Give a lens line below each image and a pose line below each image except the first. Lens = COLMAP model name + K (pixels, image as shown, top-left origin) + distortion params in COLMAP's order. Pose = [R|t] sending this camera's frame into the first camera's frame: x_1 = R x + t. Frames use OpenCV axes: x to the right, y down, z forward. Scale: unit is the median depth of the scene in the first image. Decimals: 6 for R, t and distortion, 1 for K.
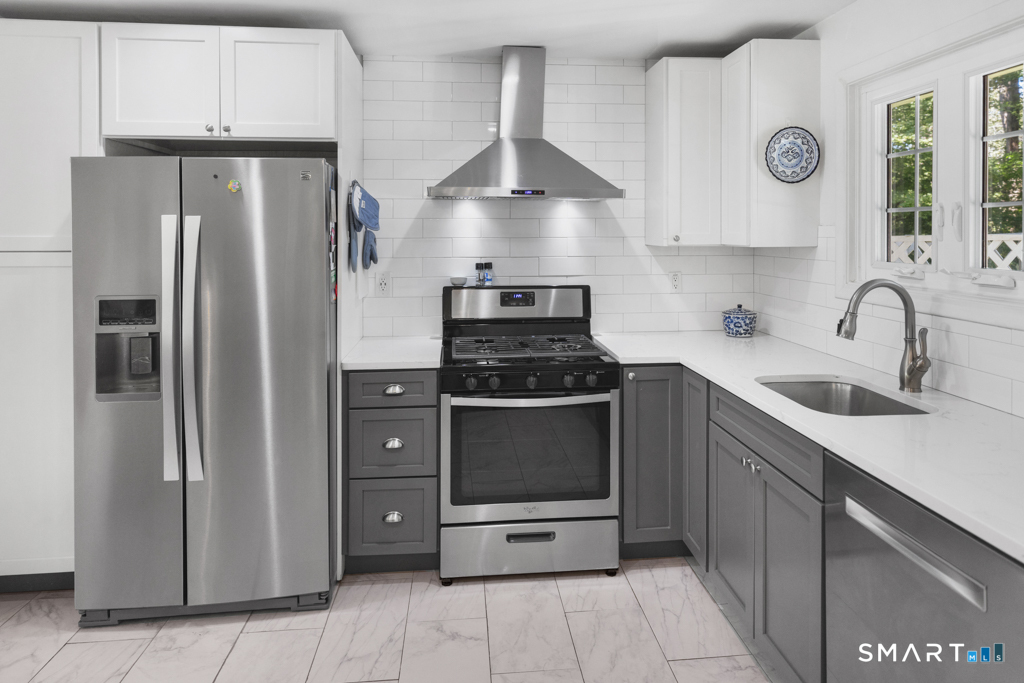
lens RADIAL K [[622.5, 0, 517.6], [0, 622.5, 239.4], [0, 0, 1]] dist [0.004616, 0.000284]
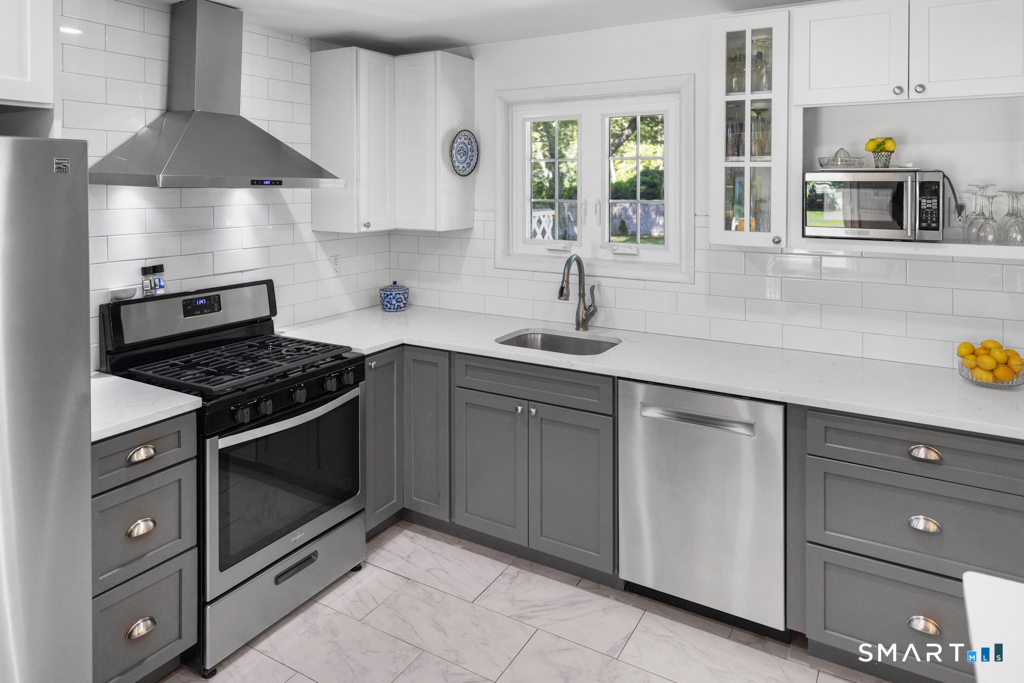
lens RADIAL K [[670.4, 0, 507.0], [0, 670.4, 193.1], [0, 0, 1]] dist [0.005871, 0.002192]
pose [[0.585933, -0.008913, 0.810310, -0.561627], [0.006002, 0.999960, 0.006659, -0.066464], [-0.810337, 0.000961, 0.585963, 0.175101]]
